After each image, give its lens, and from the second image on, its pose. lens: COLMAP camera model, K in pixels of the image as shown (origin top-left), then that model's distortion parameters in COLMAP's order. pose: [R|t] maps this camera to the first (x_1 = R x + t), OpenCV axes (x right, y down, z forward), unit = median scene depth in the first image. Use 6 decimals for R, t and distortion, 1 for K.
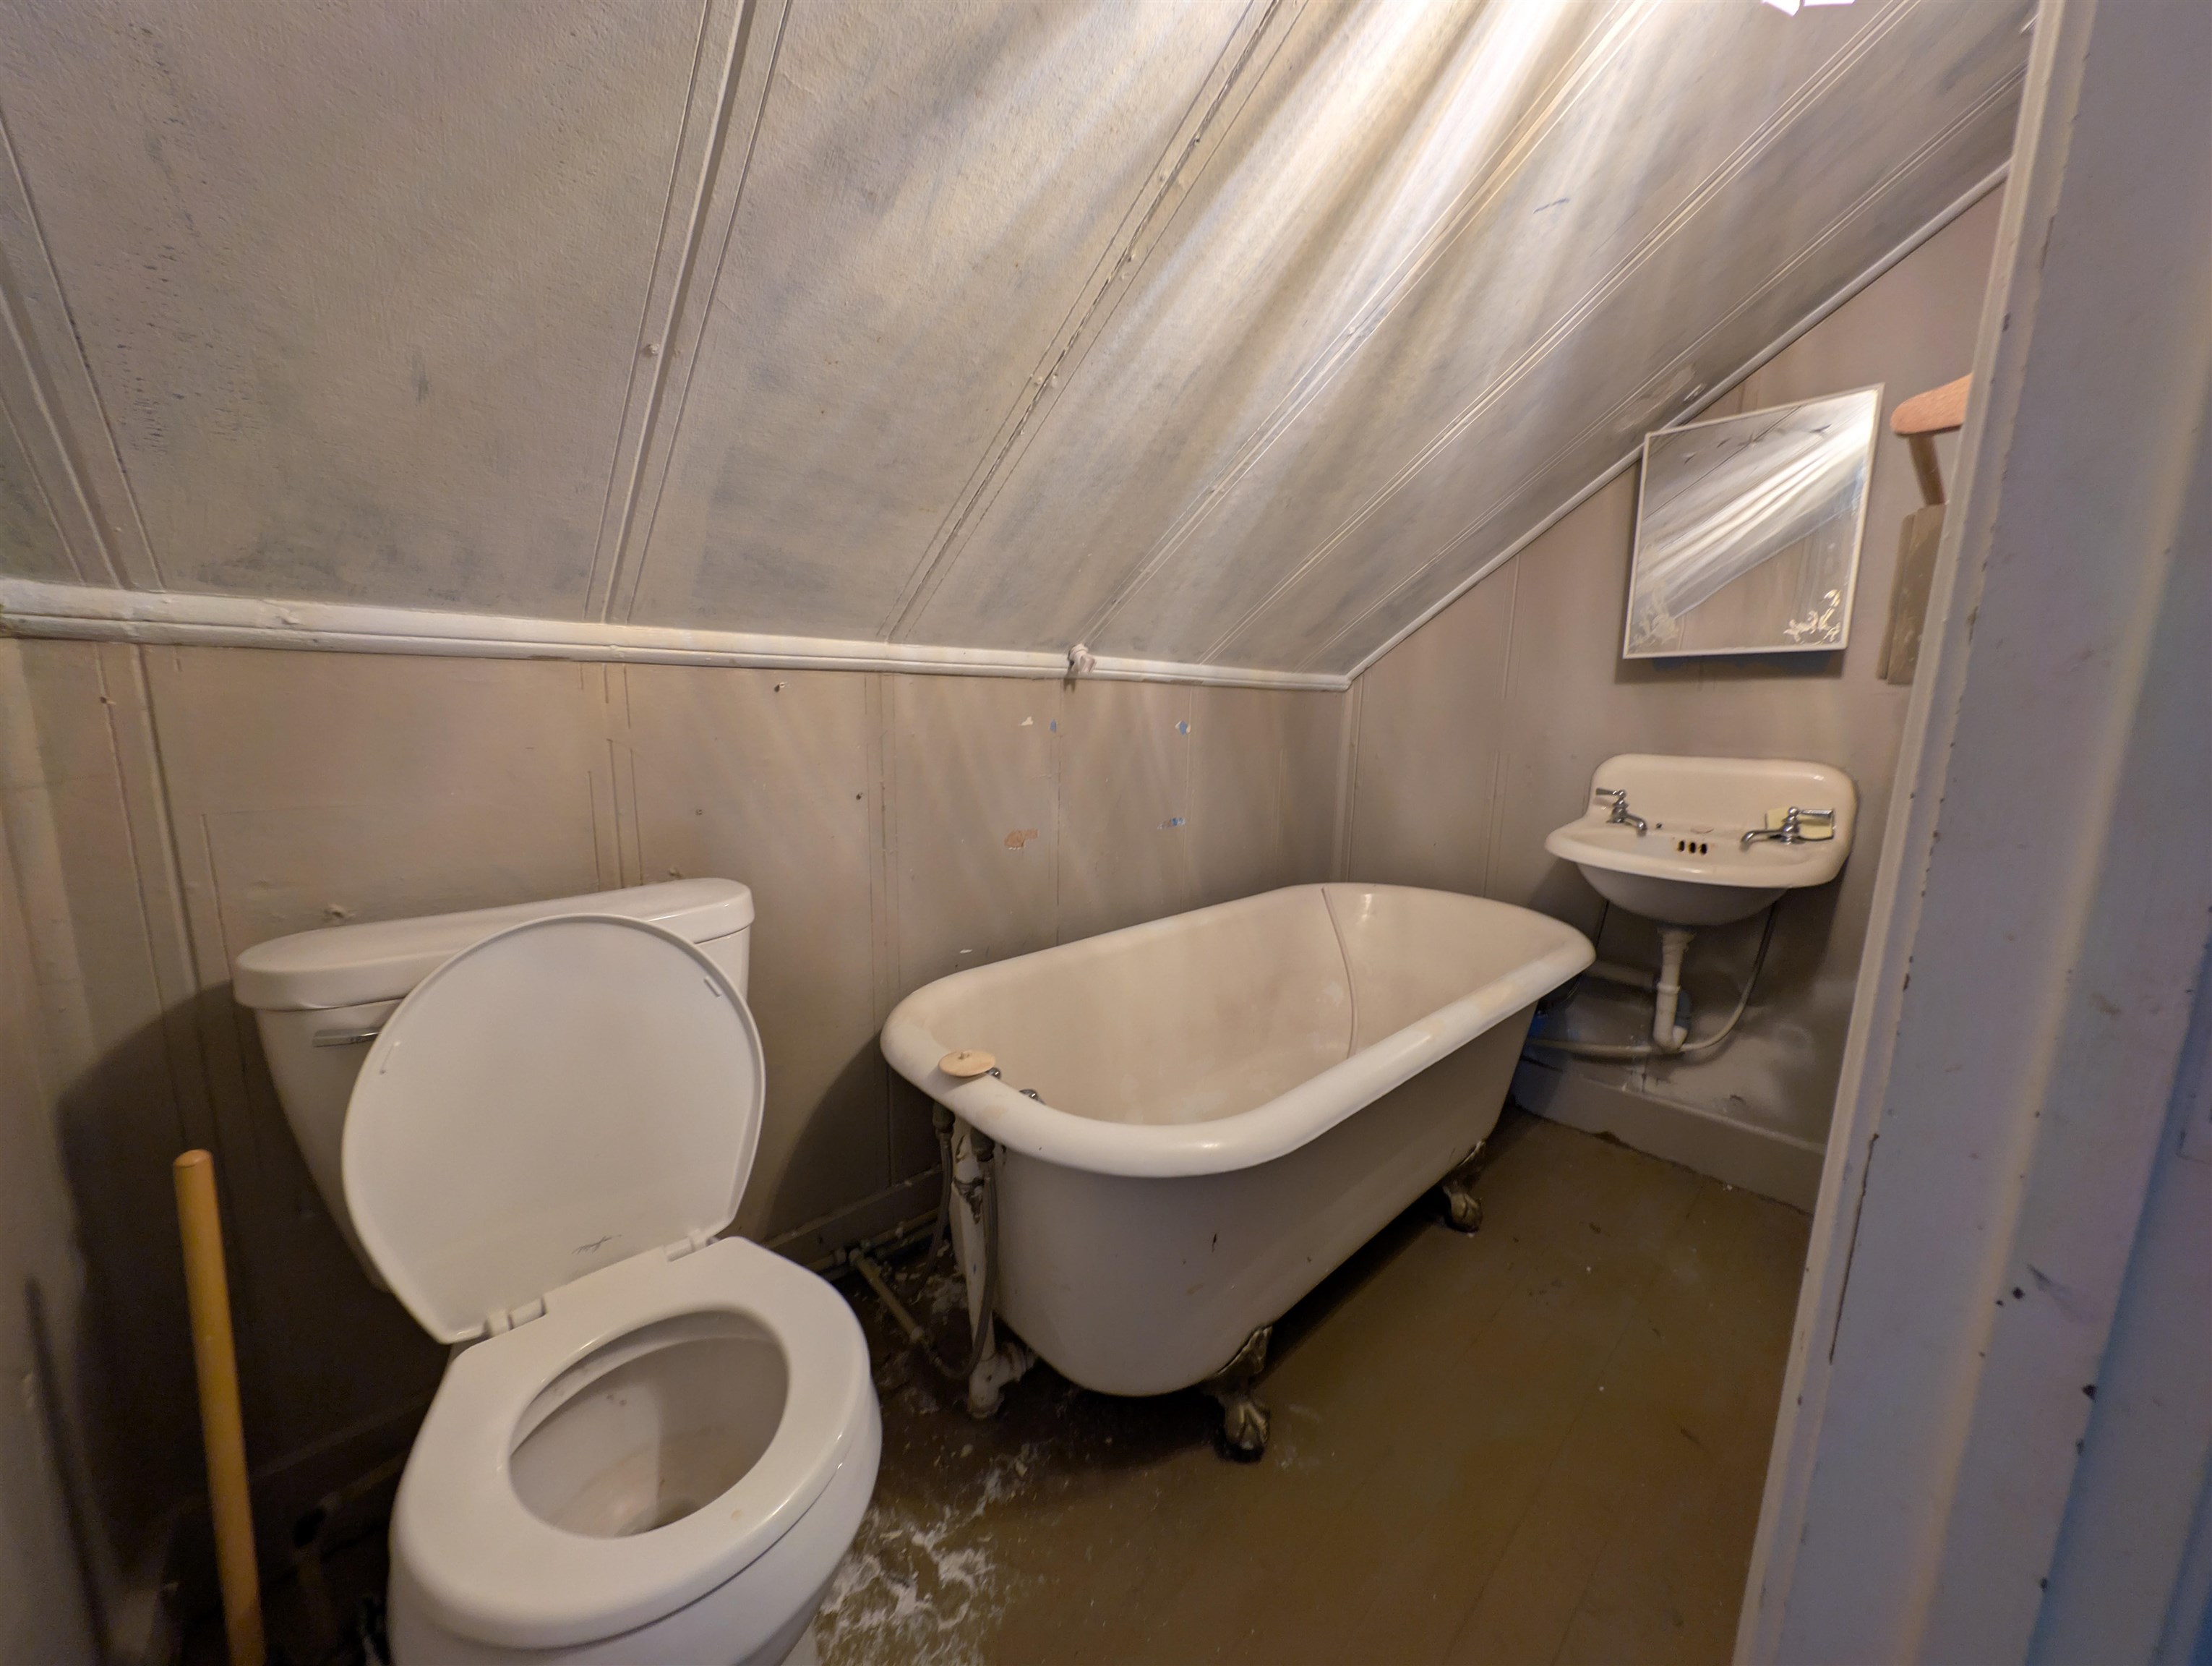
lens RADIAL K [[782.8, 0, 1109.7], [0, 782.8, 832.1], [0, 0, 1]] dist [-0.000976, -0.000313]
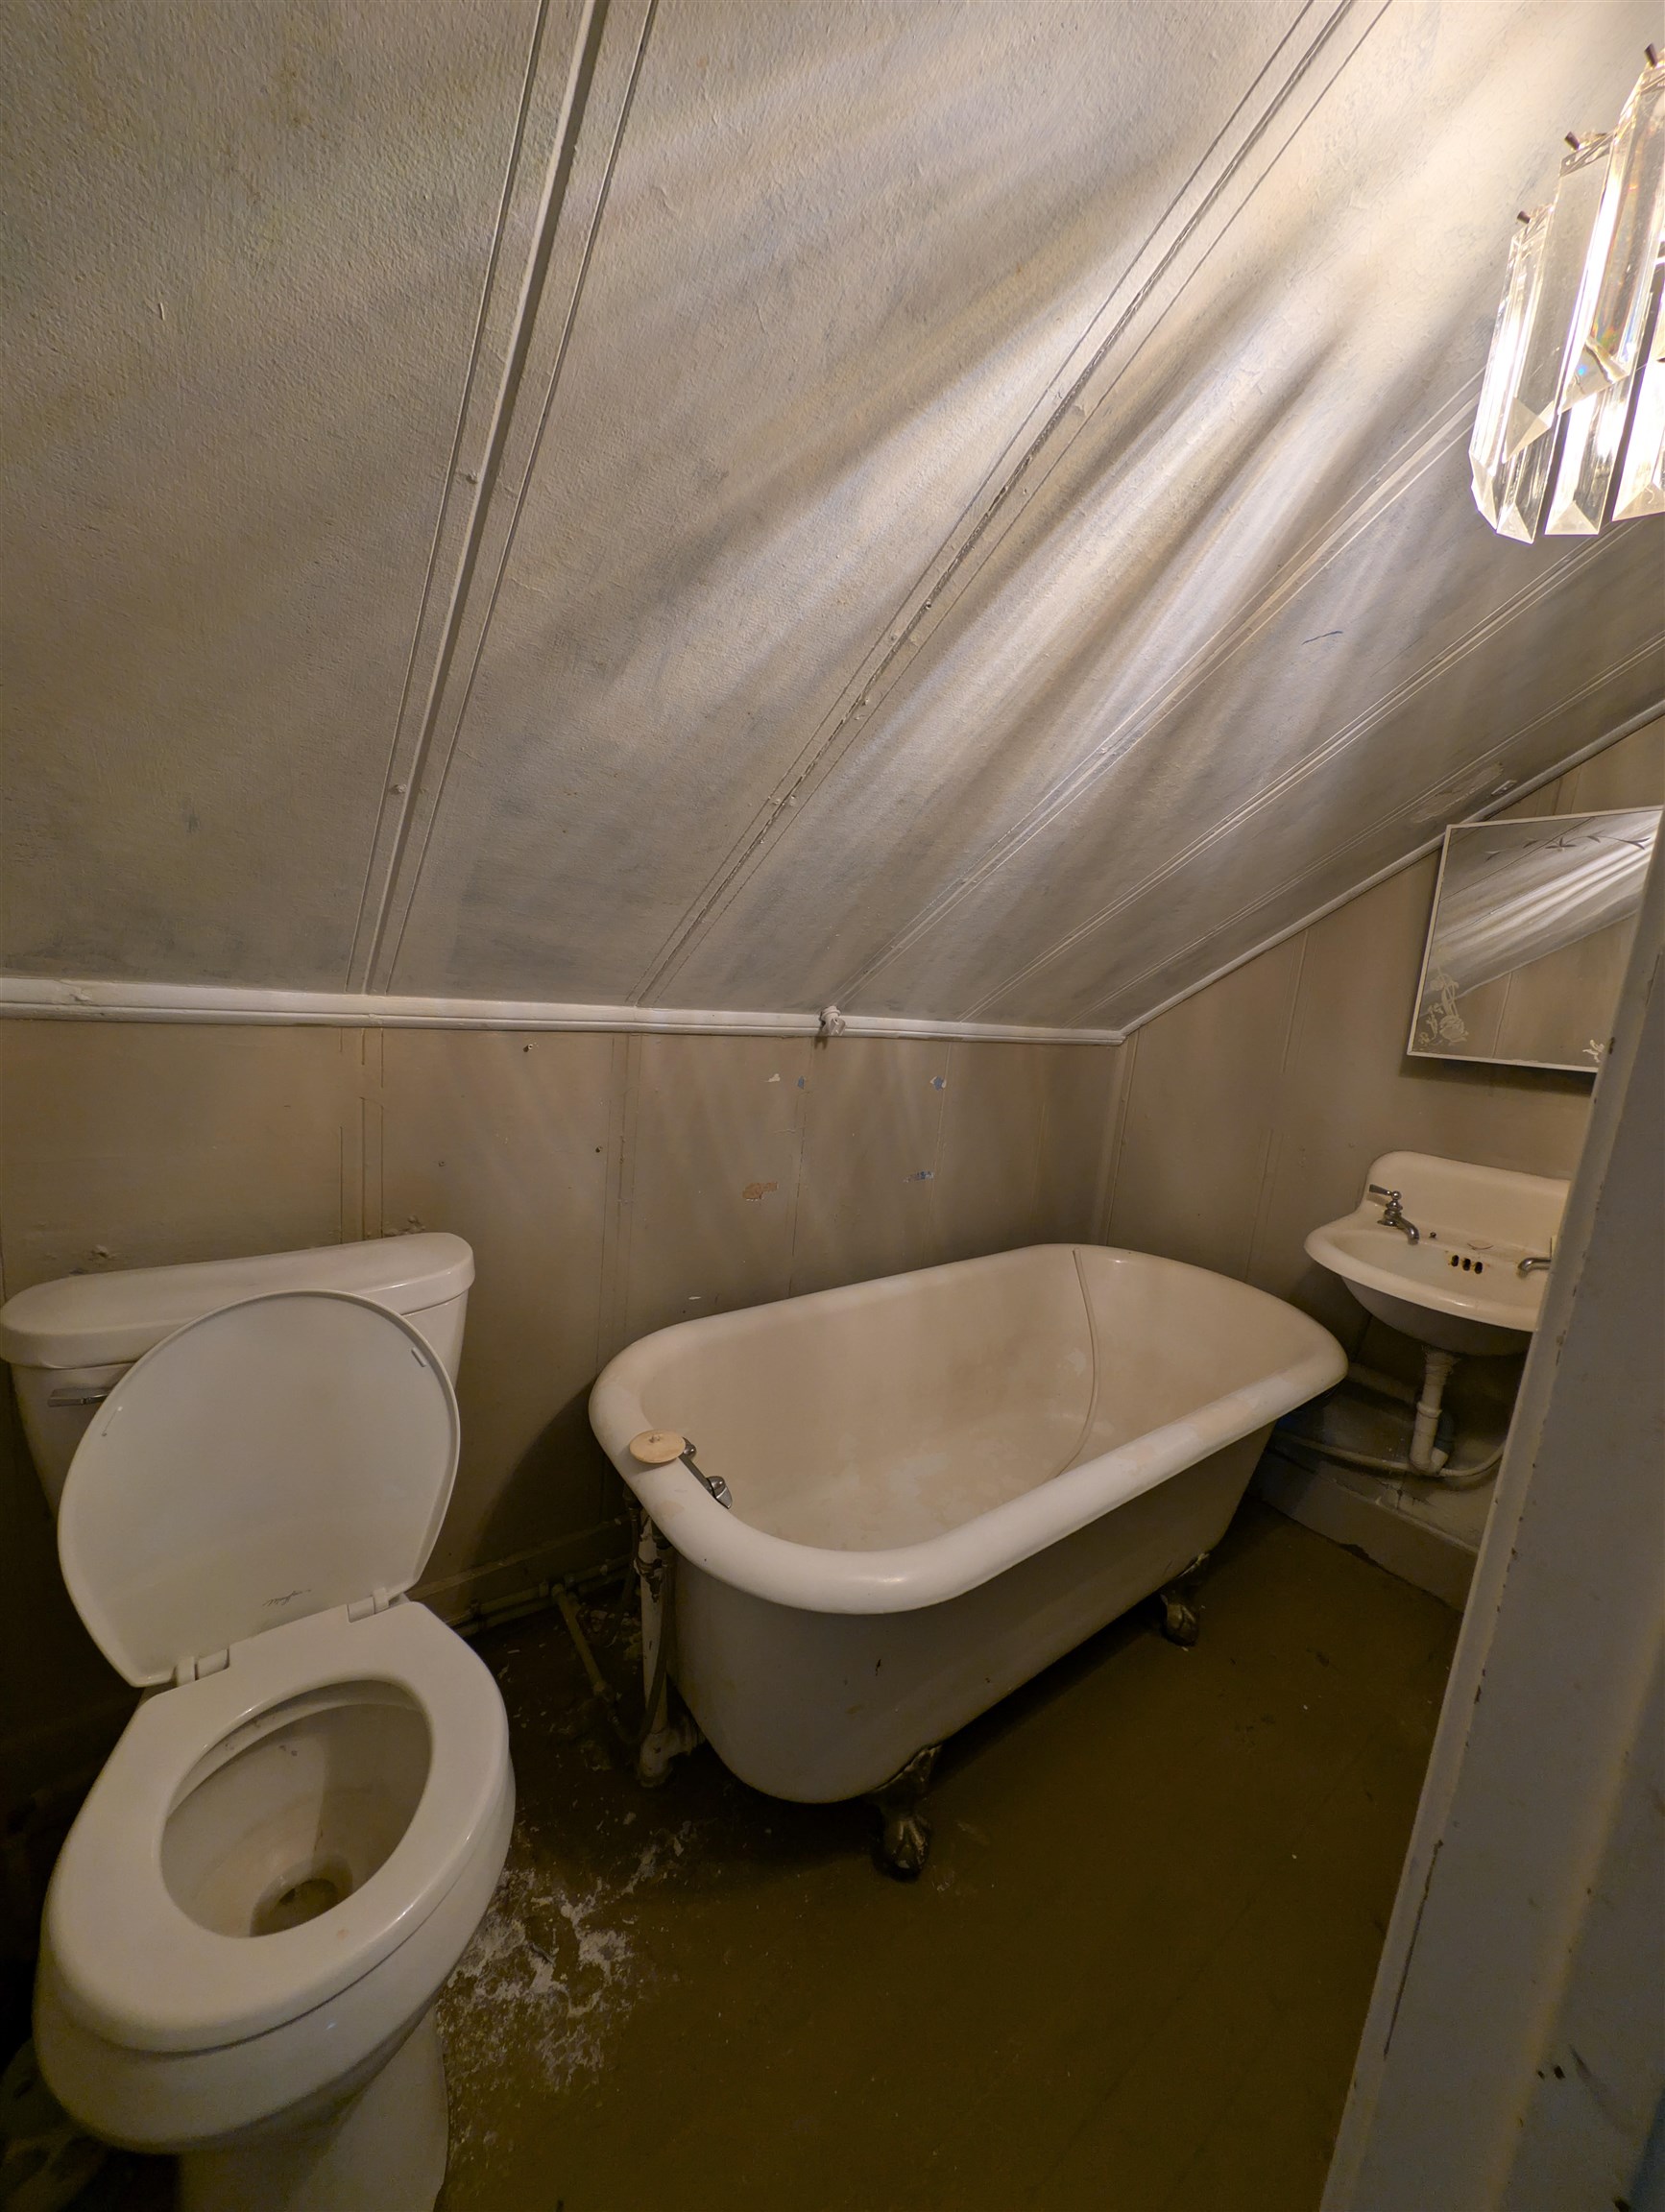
lens RADIAL K [[782.7, 0, 834.9], [0, 782.7, 1101.3], [0, 0, 1]] dist [-0.000976, -0.000313]
pose [[0.992271, 0.085199, -0.090223, 0.099298], [-0.086468, 0.996202, -0.010247, -0.160491], [0.089007, 0.017969, 0.995869, -0.006978]]
